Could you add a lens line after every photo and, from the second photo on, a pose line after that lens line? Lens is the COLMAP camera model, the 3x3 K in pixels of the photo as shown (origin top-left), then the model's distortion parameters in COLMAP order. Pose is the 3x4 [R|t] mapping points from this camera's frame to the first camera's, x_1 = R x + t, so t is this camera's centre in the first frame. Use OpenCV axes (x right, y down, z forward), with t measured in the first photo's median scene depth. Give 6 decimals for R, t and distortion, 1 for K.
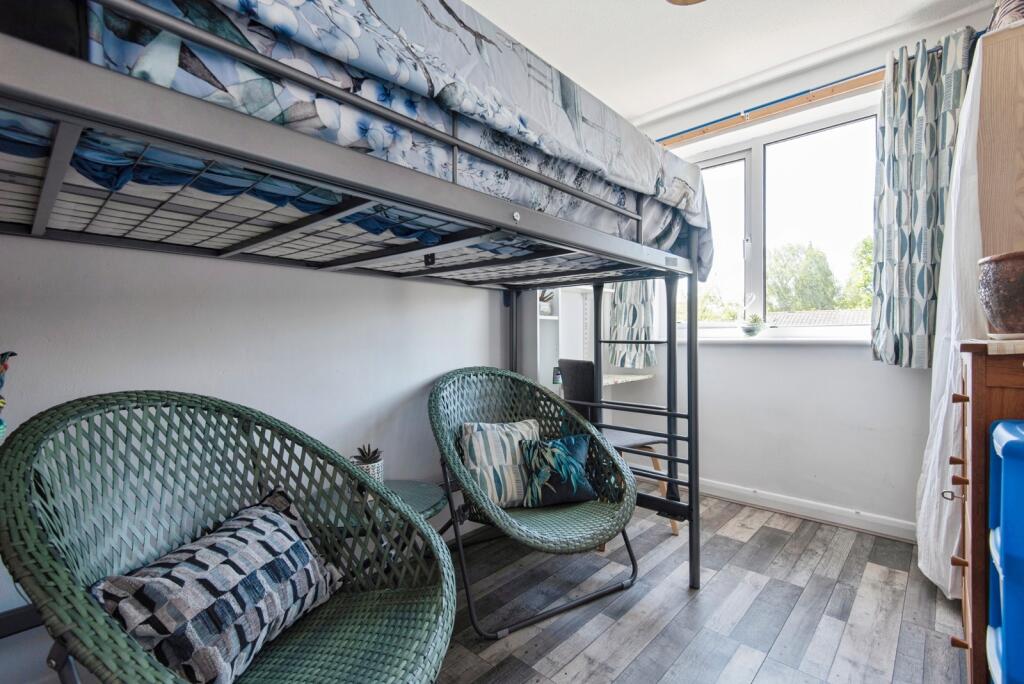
lens RADIAL K [[468.5, 0, 509.6], [0, 468.5, 341.0], [0, 0, 1]] dist [0.031692, -0.014908]
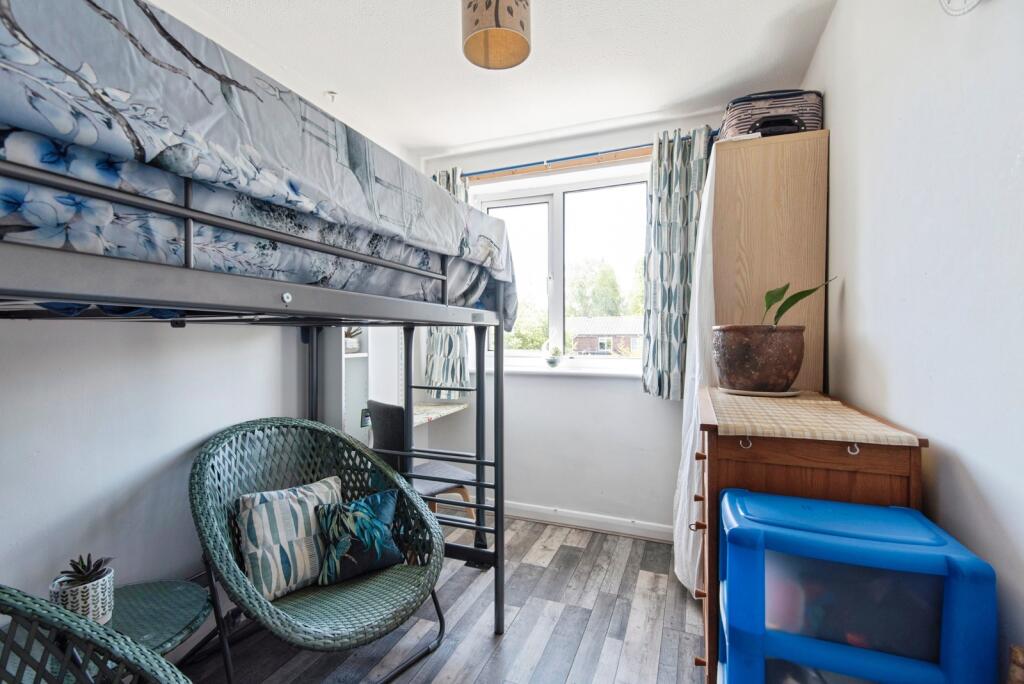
lens RADIAL K [[468.5, 0, 513.6], [0, 468.5, 342.8], [0, 0, 1]] dist [0.031692, -0.014908]
pose [[0.930027, -0.000038, 0.367491, 0.044477], [-0.001099, 0.999995, 0.002884, -0.104742], [-0.367489, -0.003086, 0.930023, 0.043127]]
